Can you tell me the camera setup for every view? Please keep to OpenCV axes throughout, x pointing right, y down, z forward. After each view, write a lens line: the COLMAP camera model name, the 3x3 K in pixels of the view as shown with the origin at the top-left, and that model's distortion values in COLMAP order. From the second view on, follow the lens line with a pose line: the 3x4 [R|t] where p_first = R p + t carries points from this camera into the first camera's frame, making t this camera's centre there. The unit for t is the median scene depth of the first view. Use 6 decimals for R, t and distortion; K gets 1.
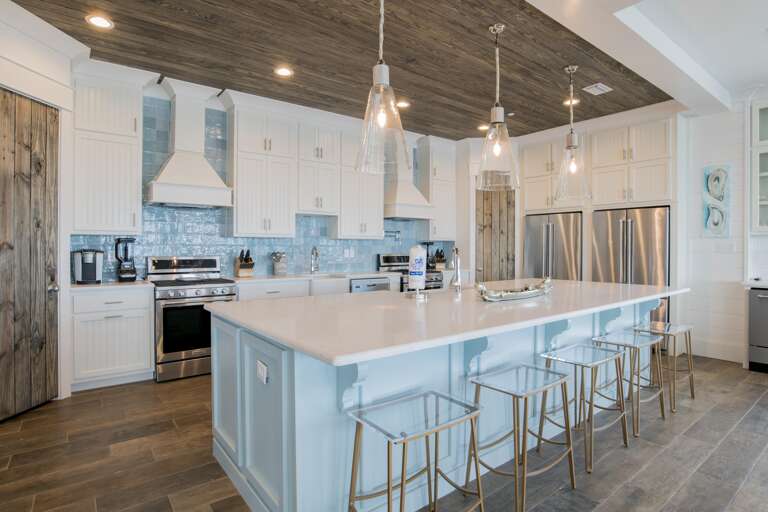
lens RADIAL K [[478.1, 0, 384.0], [0, 478.1, 256.0], [0, 0, 1]] dist [-0.052951, 0.002695]
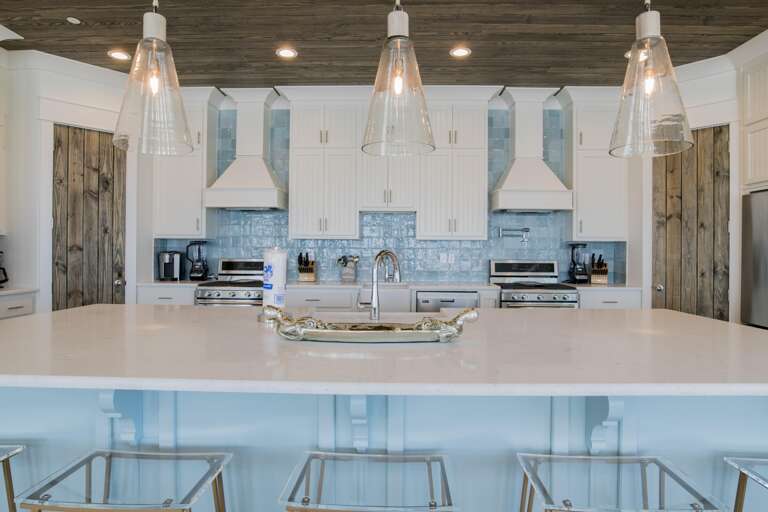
lens RADIAL K [[478.1, 0, 384.0], [0, 478.1, 256.0], [0, 0, 1]] dist [-0.052951, 0.002695]
pose [[0.726547, 0.010391, -0.687038, 0.404462], [-0.016839, 0.999855, -0.002686, -0.005551], [0.686911, 0.013520, 0.726616, 0.364150]]
